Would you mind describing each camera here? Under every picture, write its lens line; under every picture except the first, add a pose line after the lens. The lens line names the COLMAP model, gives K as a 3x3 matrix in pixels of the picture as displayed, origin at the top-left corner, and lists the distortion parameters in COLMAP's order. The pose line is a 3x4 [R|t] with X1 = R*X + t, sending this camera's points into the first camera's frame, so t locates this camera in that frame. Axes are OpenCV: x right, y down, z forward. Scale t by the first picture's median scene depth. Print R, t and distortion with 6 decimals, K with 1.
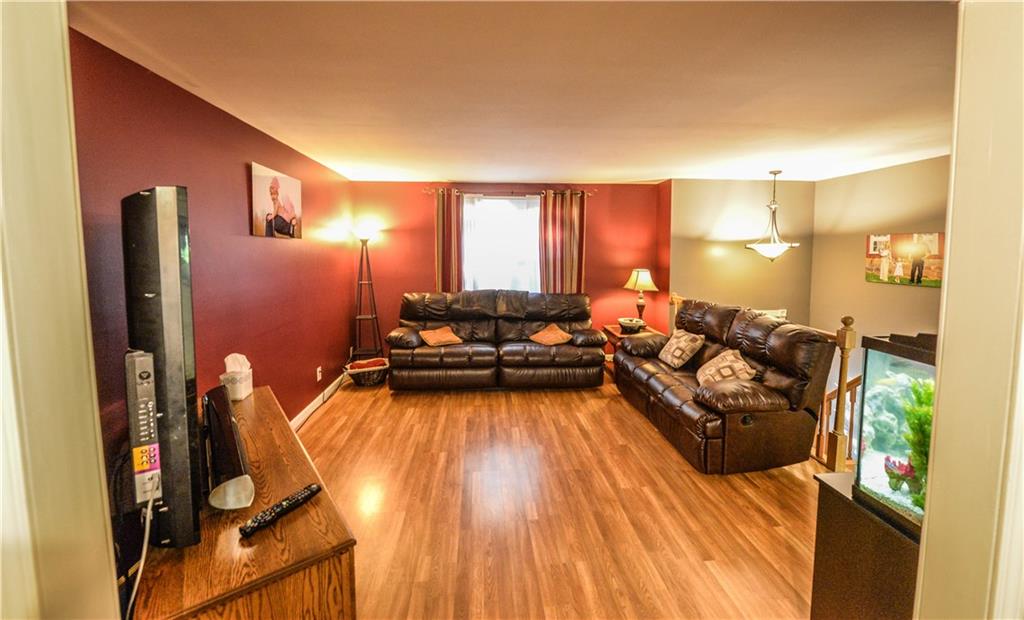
lens RADIAL K [[406.6, 0, 511.4], [0, 406.6, 279.8], [0, 0, 1]] dist [-0.003547, -0.000105]
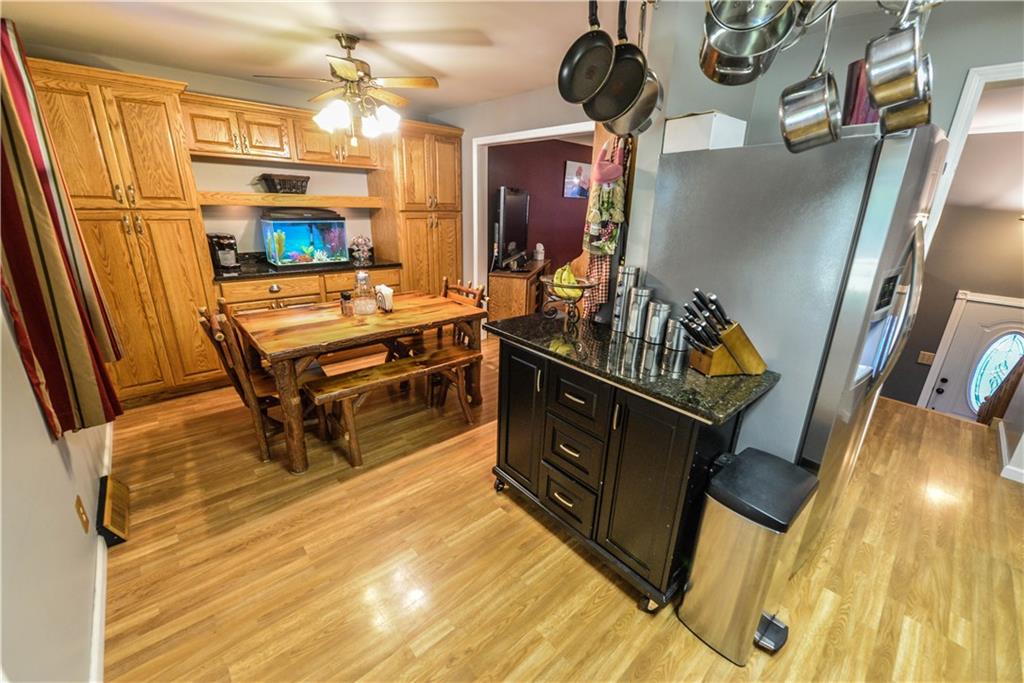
lens RADIAL K [[403.5, 0, 513.0], [0, 403.5, 340.4], [0, 0, 1]] dist [-0.009192, -0.000529]
pose [[0.611763, 0.274425, -0.741914, 0.683134], [-0.092489, 0.956278, 0.277451, 0.036053], [0.785615, -0.101116, 0.610397, -0.416293]]
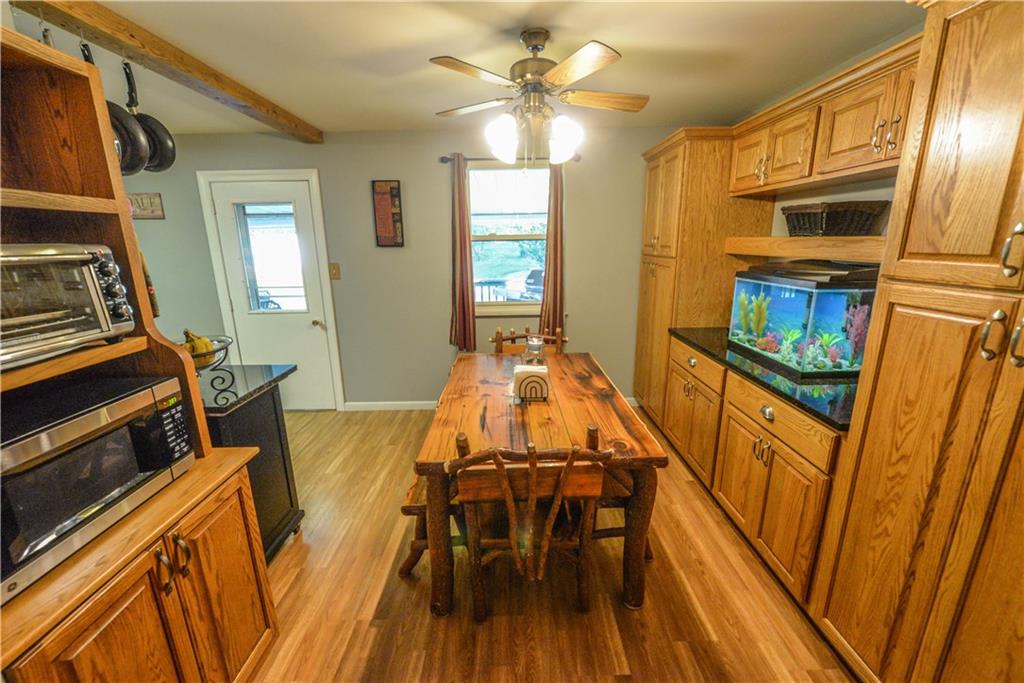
lens RADIAL K [[403.5, 0, 509.5], [0, 403.5, 341.5], [0, 0, 1]] dist [-0.009192, -0.000529]
pose [[-0.996908, 0.001562, 0.078563, 0.017976], [0.026269, 0.948902, 0.314475, -0.020188], [-0.074057, 0.315566, -0.946009, 0.268554]]
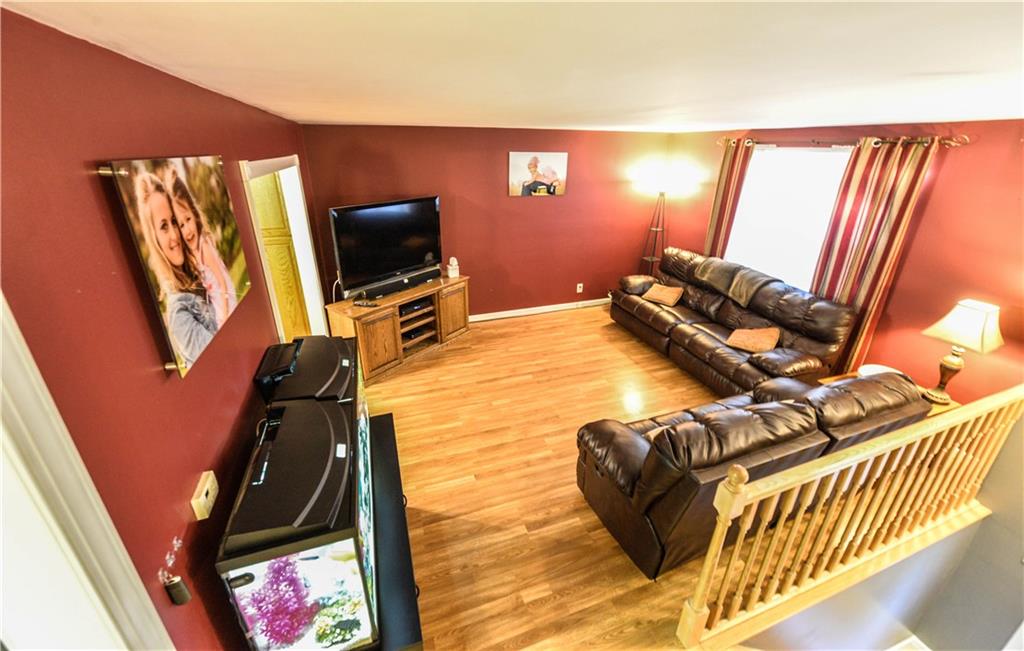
lens RADIAL K [[398.3, 0, 512.5], [0, 398.3, 307.9], [0, 0, 1]] dist [-0.000073, 0.000061]
pose [[0.262638, 0.359682, -0.895349, 0.732904], [-0.083637, 0.932918, 0.350240, -0.175373], [0.961263, -0.017102, 0.275103, 0.349993]]
